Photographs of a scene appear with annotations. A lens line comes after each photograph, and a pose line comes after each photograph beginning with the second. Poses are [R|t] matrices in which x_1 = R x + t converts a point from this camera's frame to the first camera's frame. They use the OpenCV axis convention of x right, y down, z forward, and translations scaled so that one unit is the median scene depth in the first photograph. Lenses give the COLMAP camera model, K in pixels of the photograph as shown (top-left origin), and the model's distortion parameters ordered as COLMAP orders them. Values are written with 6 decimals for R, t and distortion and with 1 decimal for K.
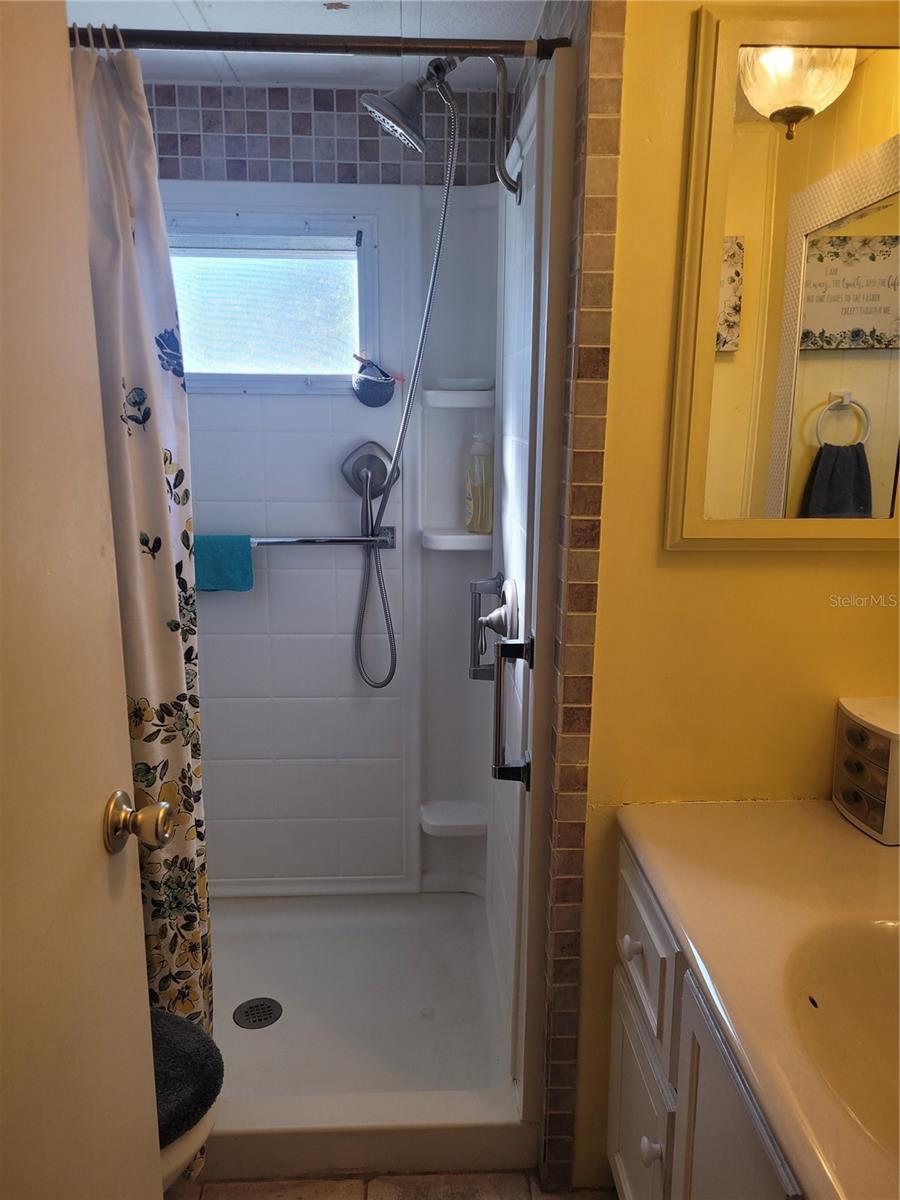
lens RADIAL K [[894.9, 0, 445.6], [0, 894.9, 611.2], [0, 0, 1]] dist [0.052410, -0.036006]
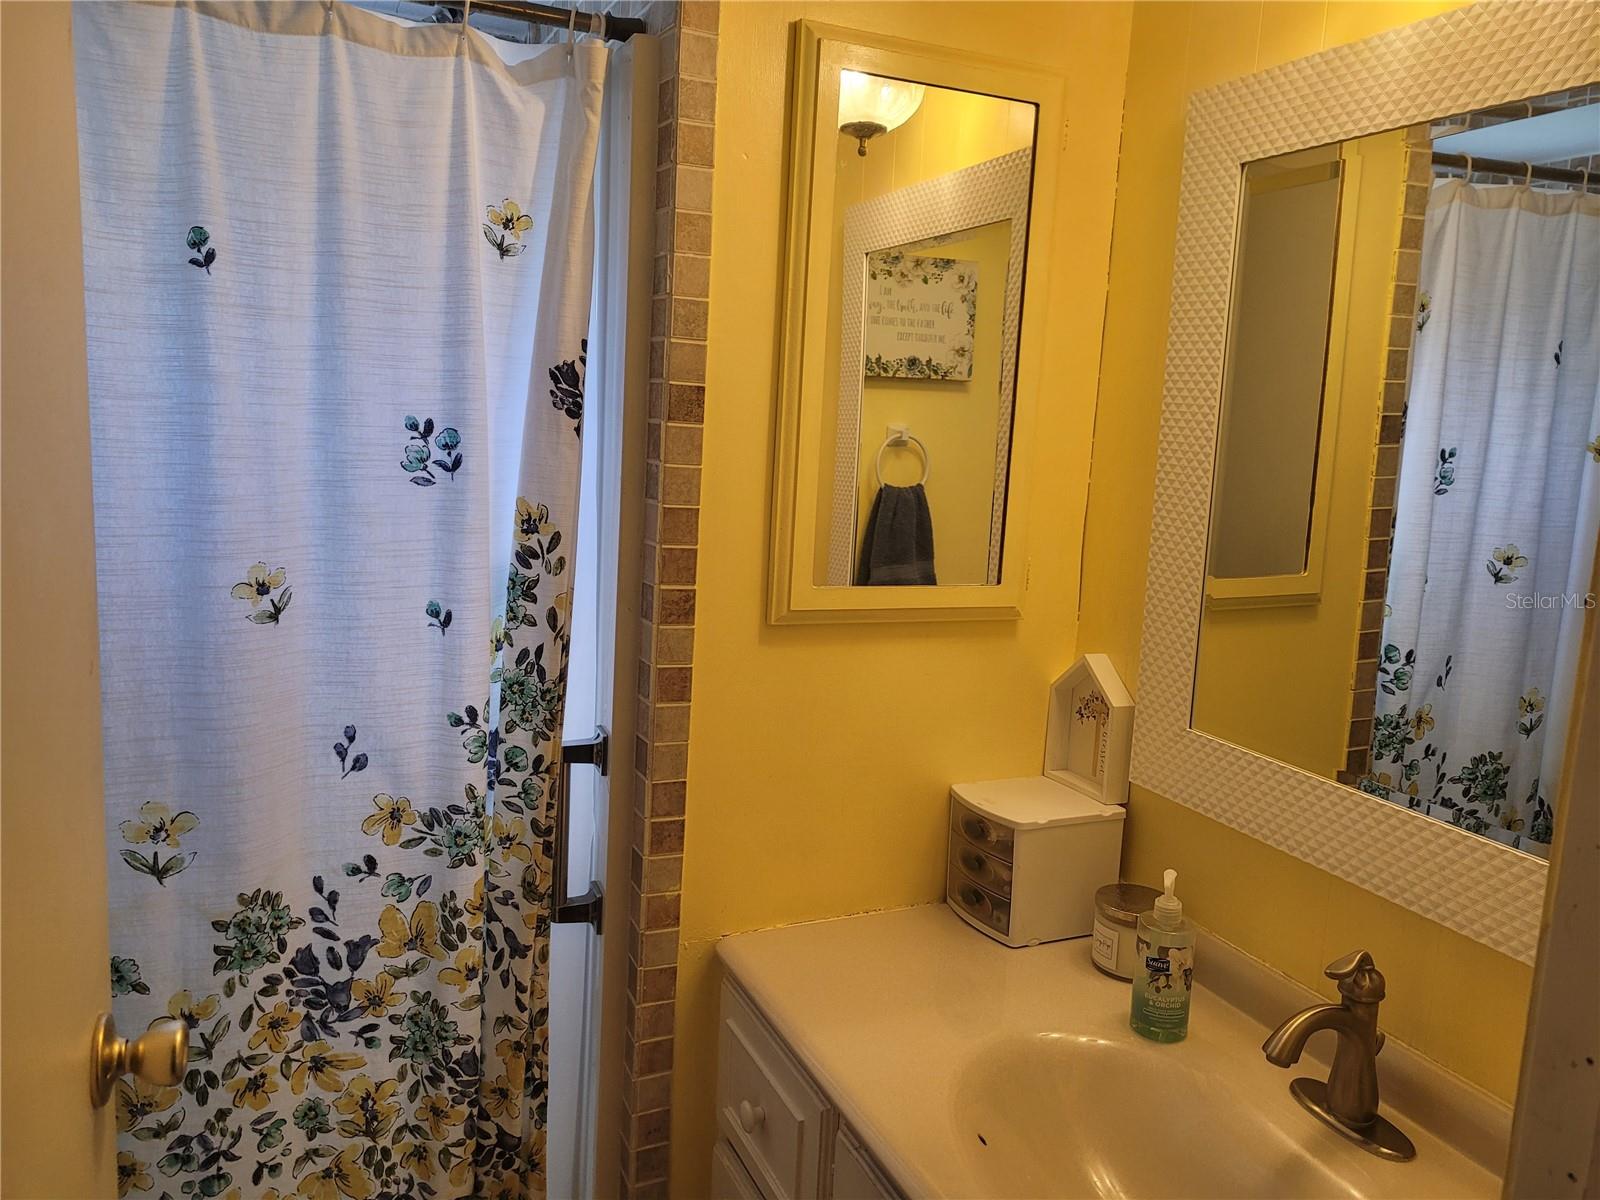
lens RADIAL K [[1193.2, 0, 797.0], [0, 1193.2, 595.1], [0, 0, 1]] dist [0.052410, -0.036006]
pose [[0.930112, -0.014584, 0.366986, -0.136308], [0.036999, 0.997849, -0.054116, -0.032704], [-0.365407, 0.063912, 0.928651, -0.047766]]
